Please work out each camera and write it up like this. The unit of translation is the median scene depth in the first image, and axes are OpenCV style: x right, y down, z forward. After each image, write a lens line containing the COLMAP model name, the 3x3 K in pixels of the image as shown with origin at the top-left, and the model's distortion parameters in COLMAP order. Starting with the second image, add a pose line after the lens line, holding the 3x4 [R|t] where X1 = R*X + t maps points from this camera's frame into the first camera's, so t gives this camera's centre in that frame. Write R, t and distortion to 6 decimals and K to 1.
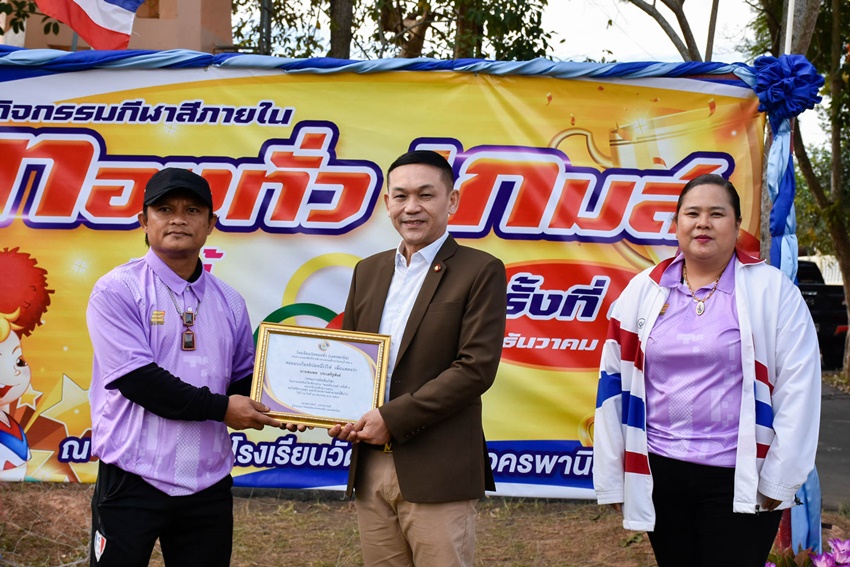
lens RADIAL K [[1531.3, 0, 424.6], [0, 1531.3, 283.4], [0, 0, 1]] dist [-0.007292, 0.000000]
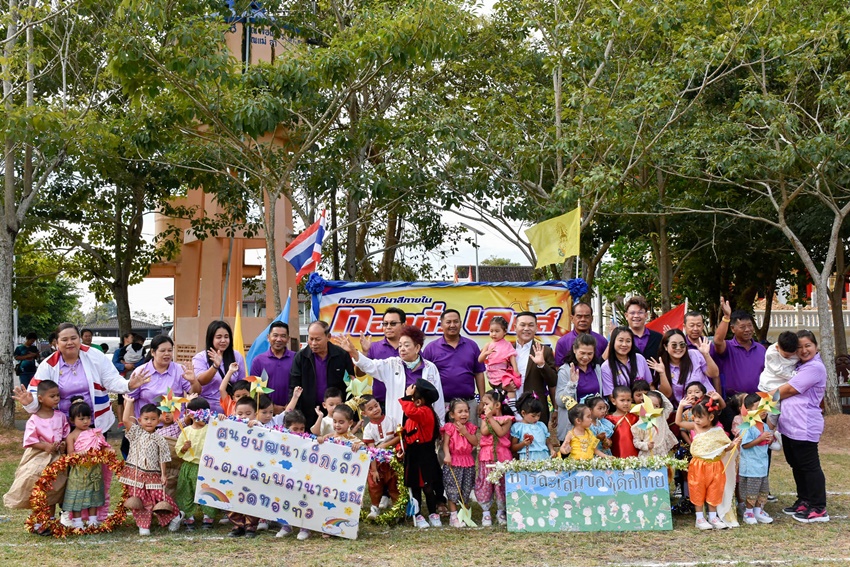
lens RADIAL K [[959.2, 0, 425.4], [0, 959.2, 284.1], [0, 0, 1]] dist [-0.002267, 0.000000]
pose [[0.994244, -0.027697, 0.103499, -0.314096], [0.036731, 0.995581, -0.086427, 0.035182], [-0.100648, 0.089731, 0.990867, -1.062179]]
